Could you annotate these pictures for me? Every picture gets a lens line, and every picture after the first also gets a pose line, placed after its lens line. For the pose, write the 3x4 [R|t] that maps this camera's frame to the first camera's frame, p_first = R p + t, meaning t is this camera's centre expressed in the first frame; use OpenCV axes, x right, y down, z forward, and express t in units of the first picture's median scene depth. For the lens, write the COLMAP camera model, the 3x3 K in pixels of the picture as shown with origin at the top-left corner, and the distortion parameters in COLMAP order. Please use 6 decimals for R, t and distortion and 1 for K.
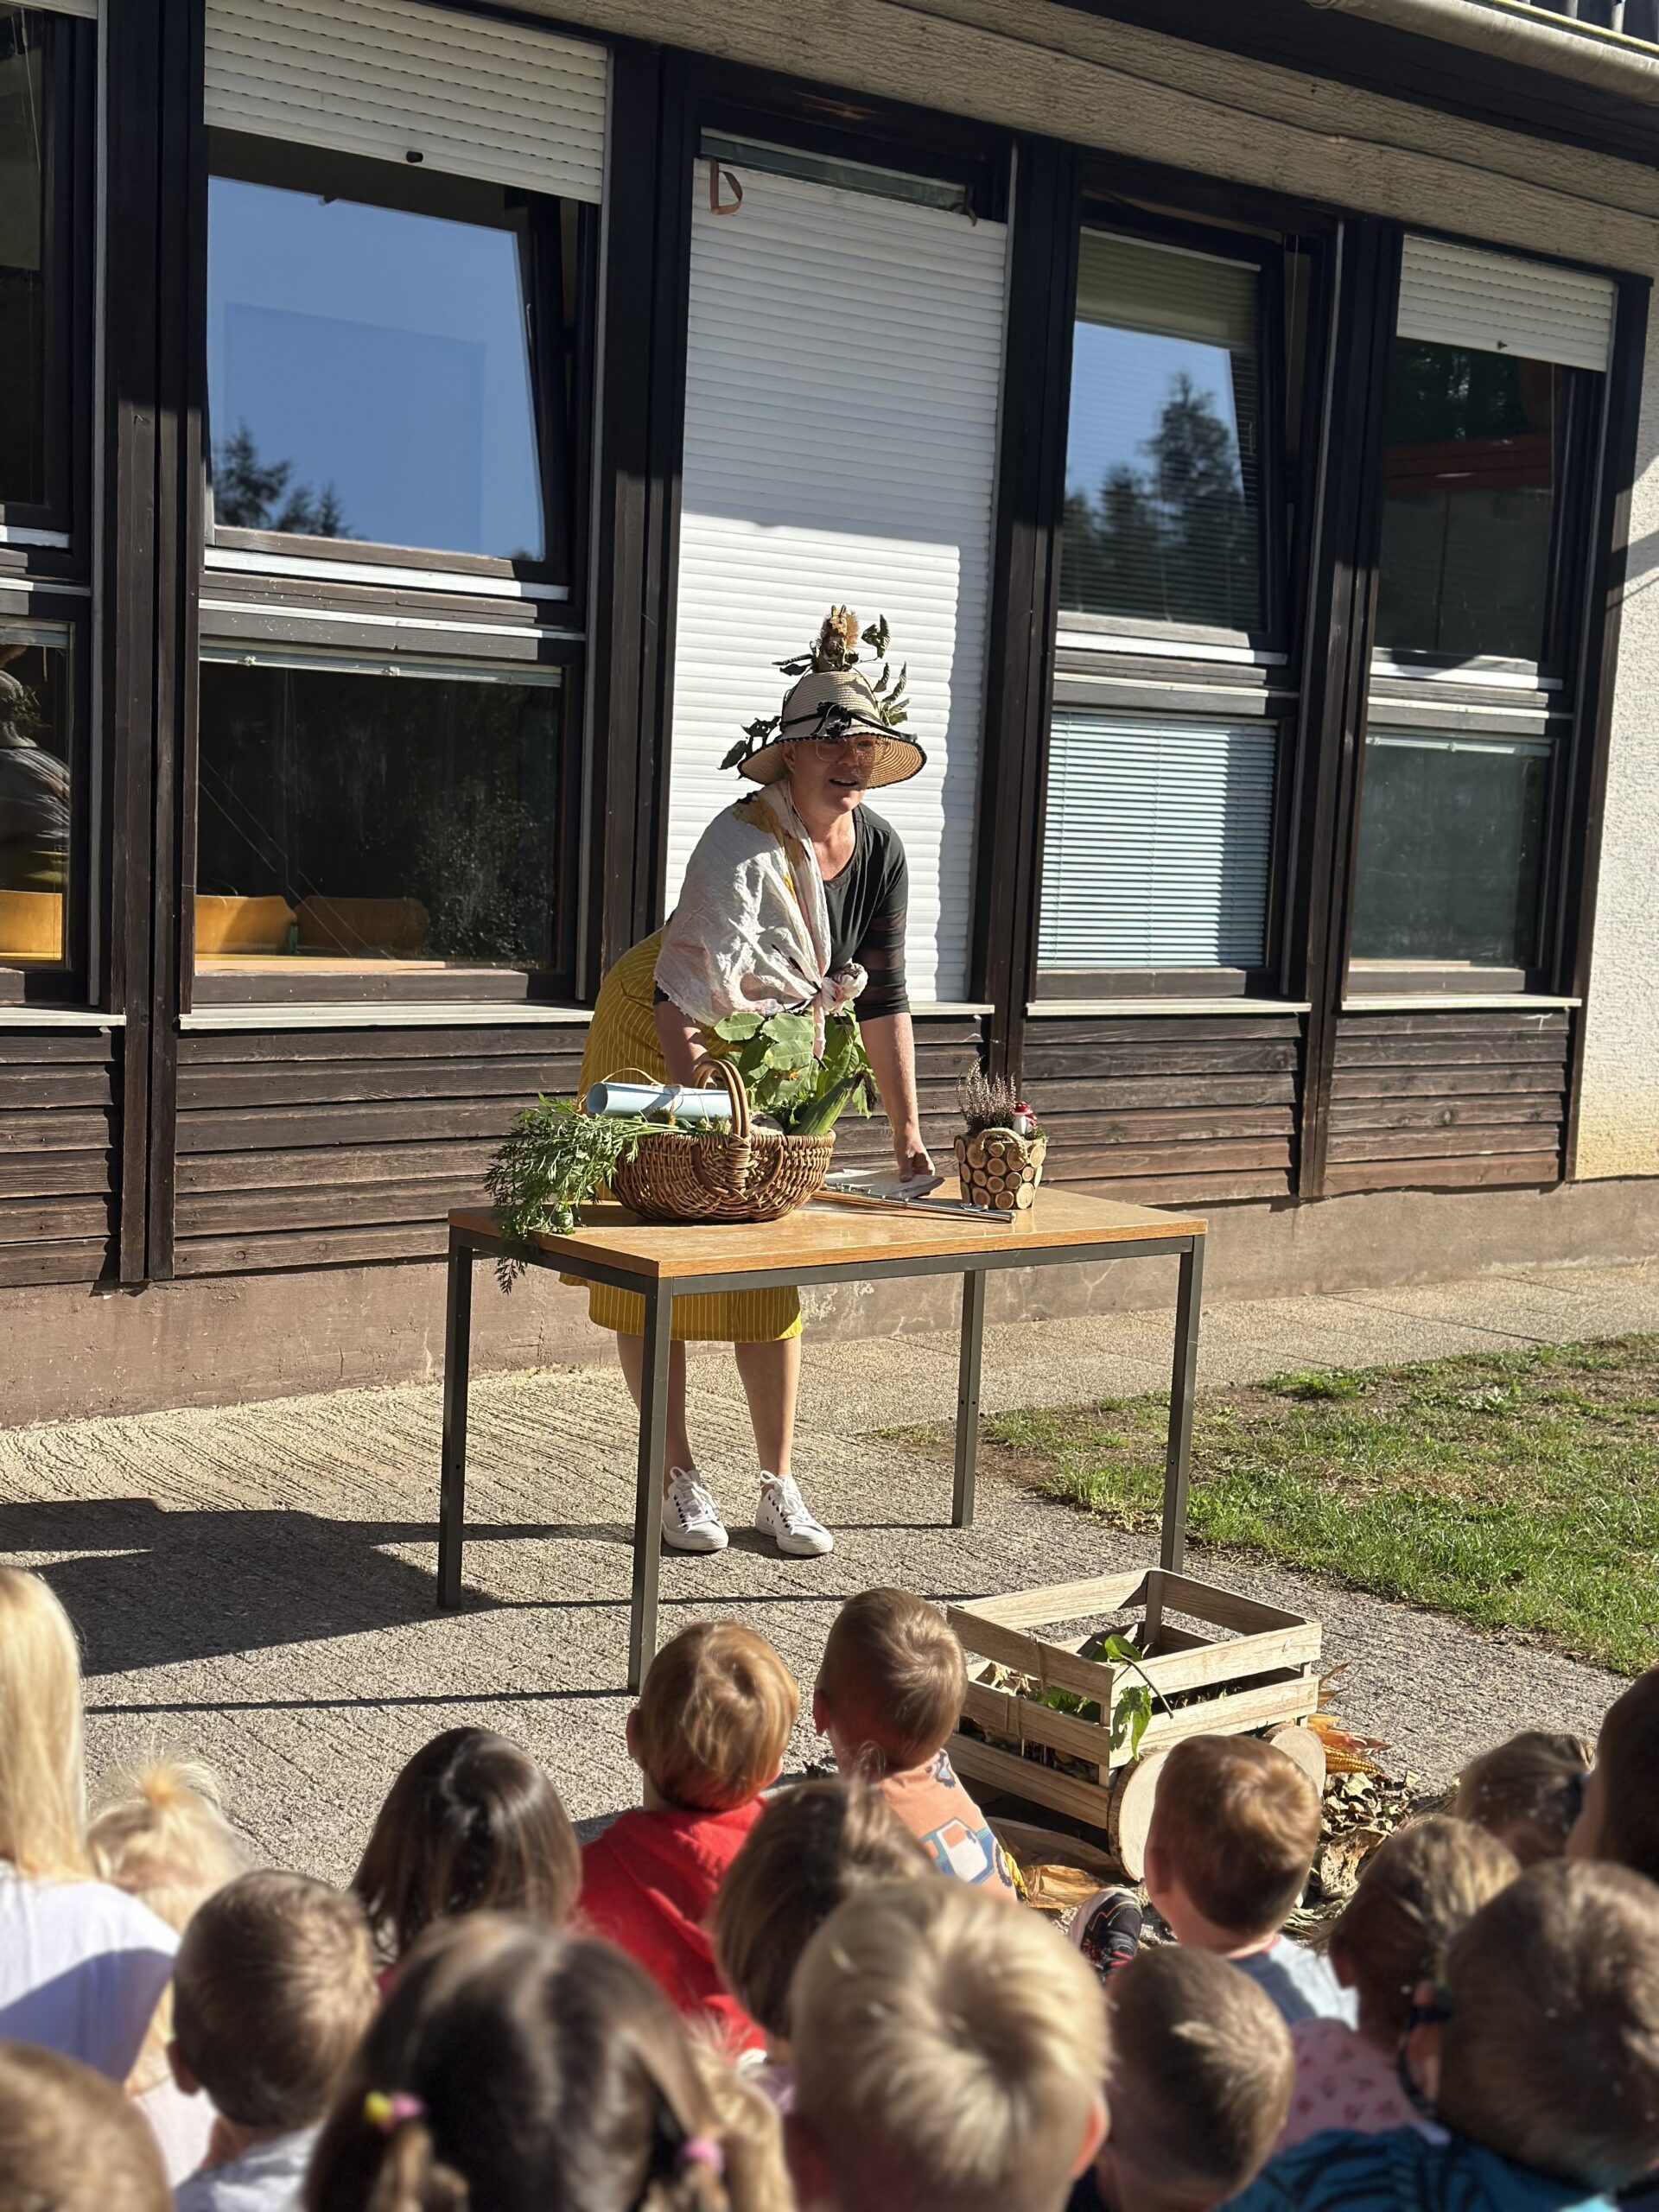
lens RADIAL K [[3086.4, 0, 747.6], [0, 3086.4, 1145.7], [0, 0, 1]] dist [0.193144, -0.020061]
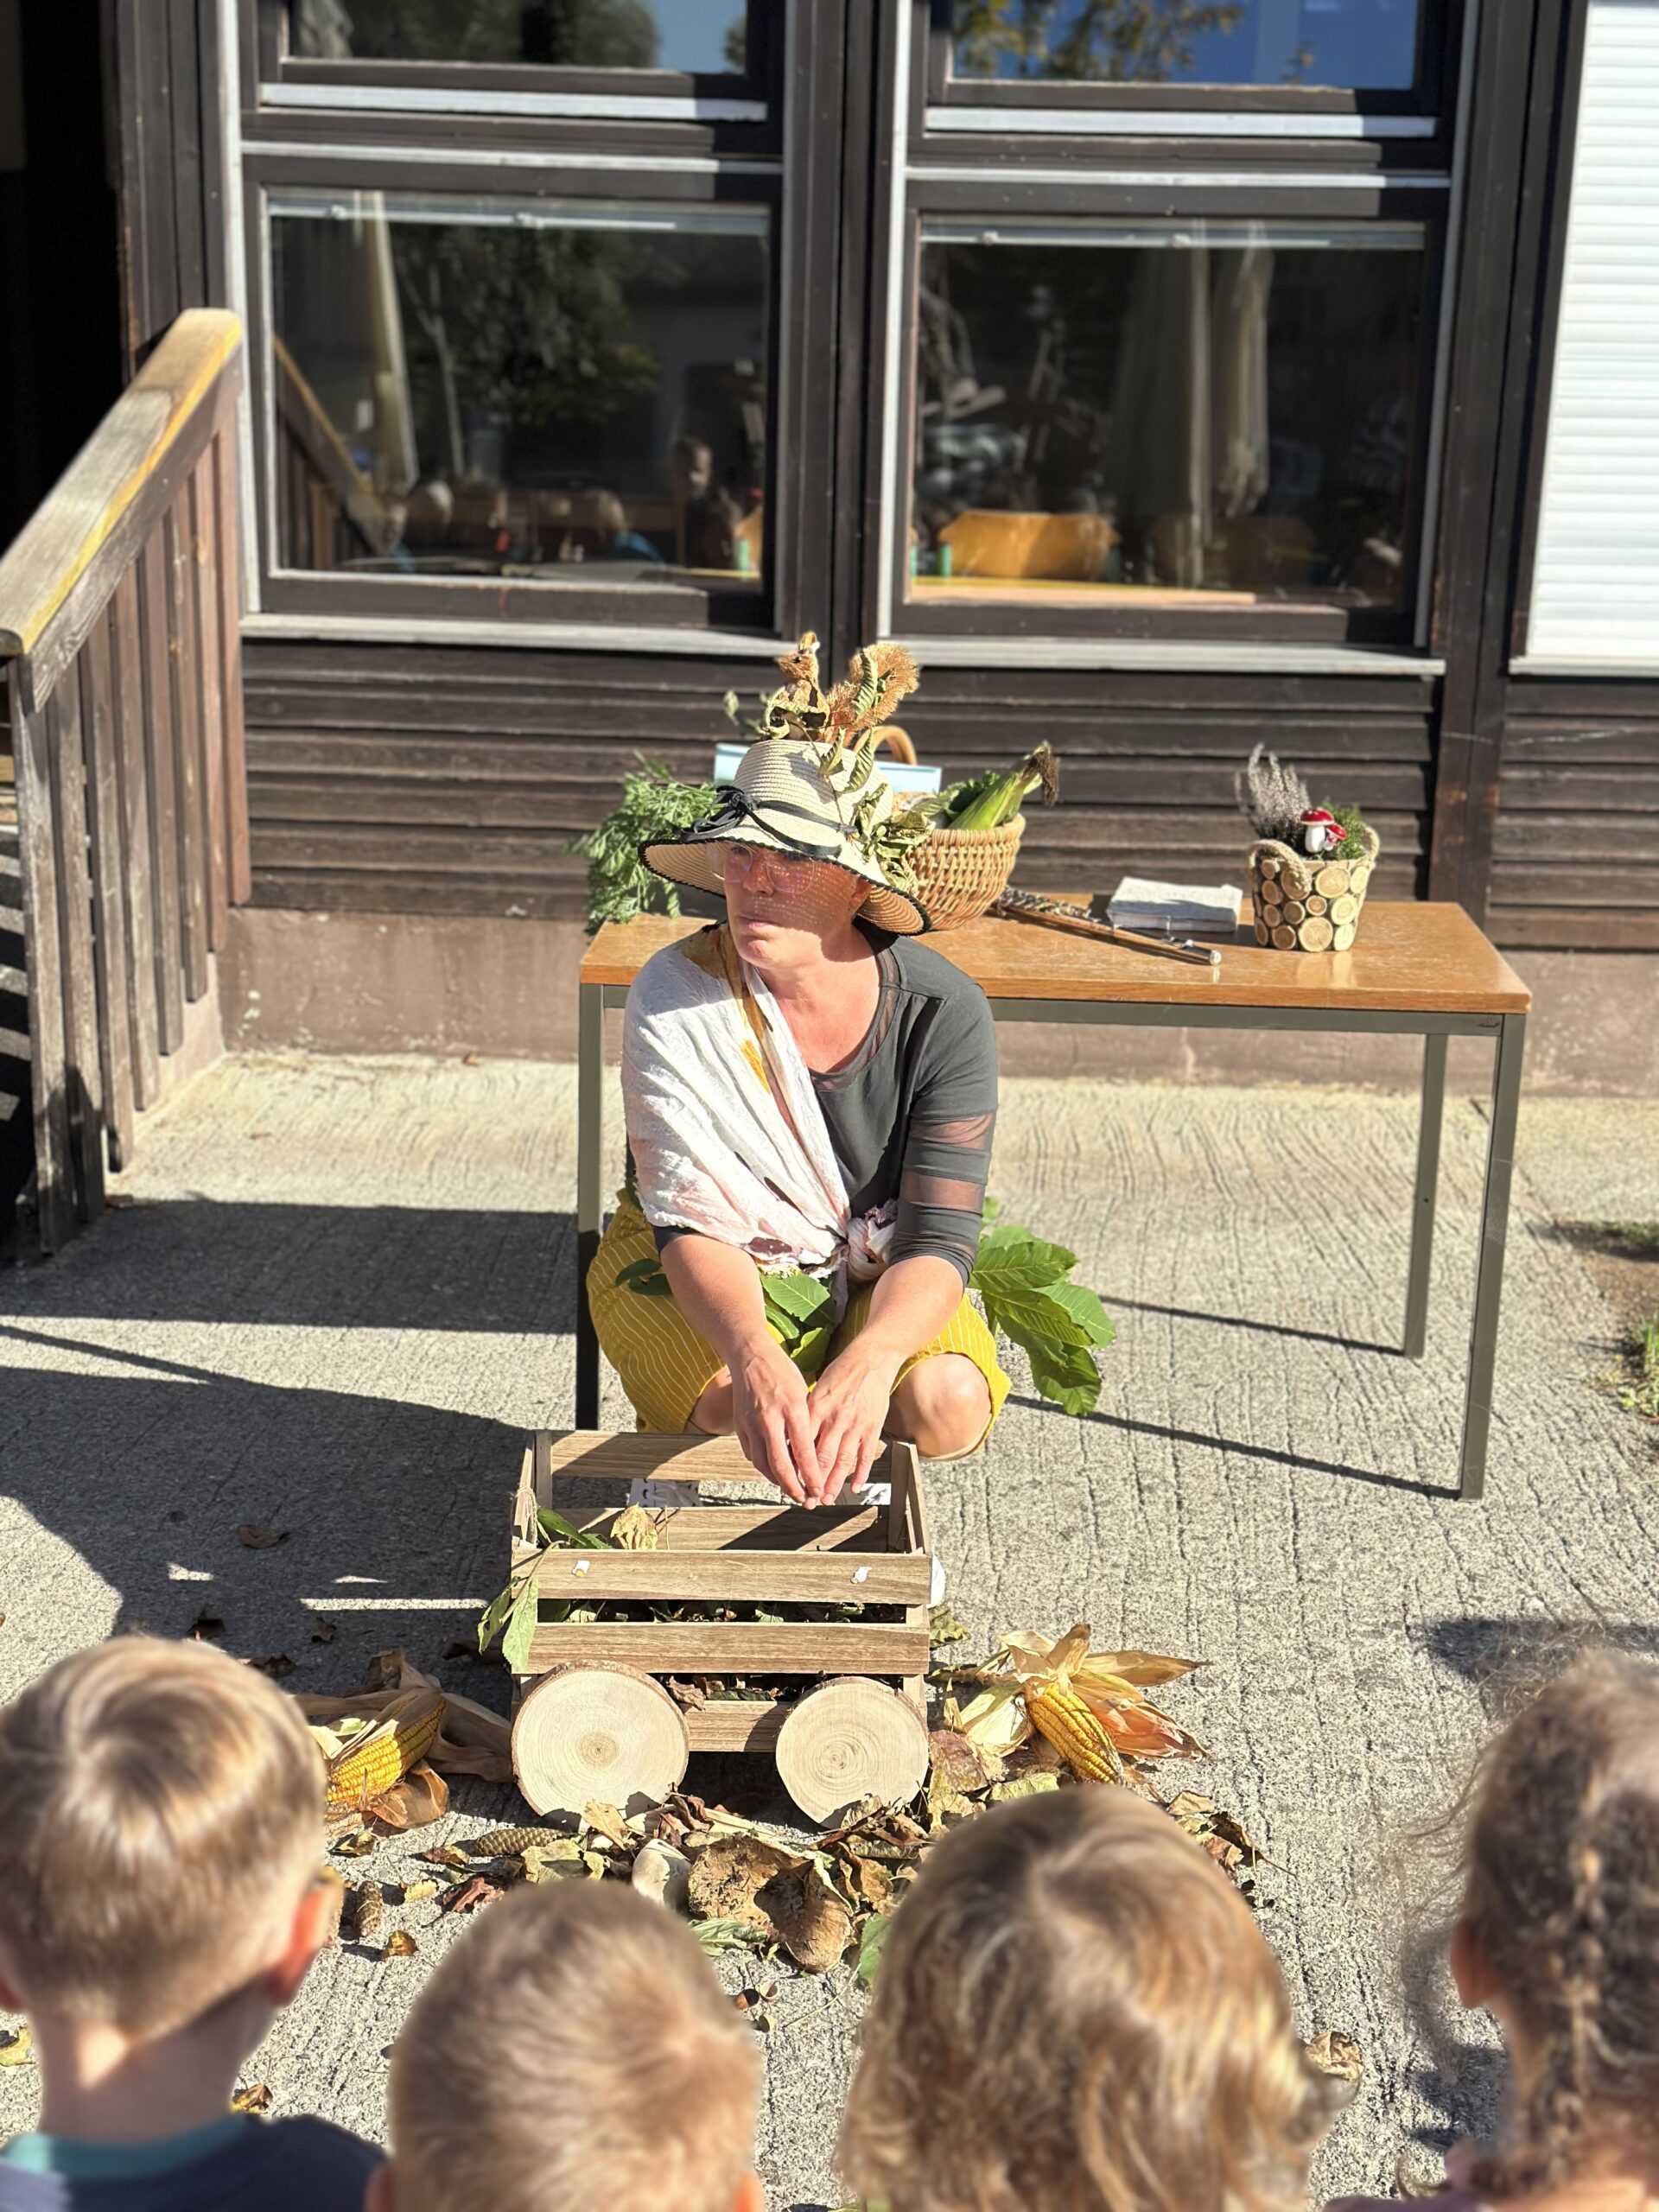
lens RADIAL K [[2983.9, 0, 829.5], [0, 2983.9, 1106.0], [0, 0, 1]] dist [0.137476, -0.020698]
pose [[0.768138, 0.129875, -0.626974, 0.358369], [-0.065886, 0.990047, 0.124364, -0.016308], [0.636885, -0.054220, 0.769050, 0.297910]]
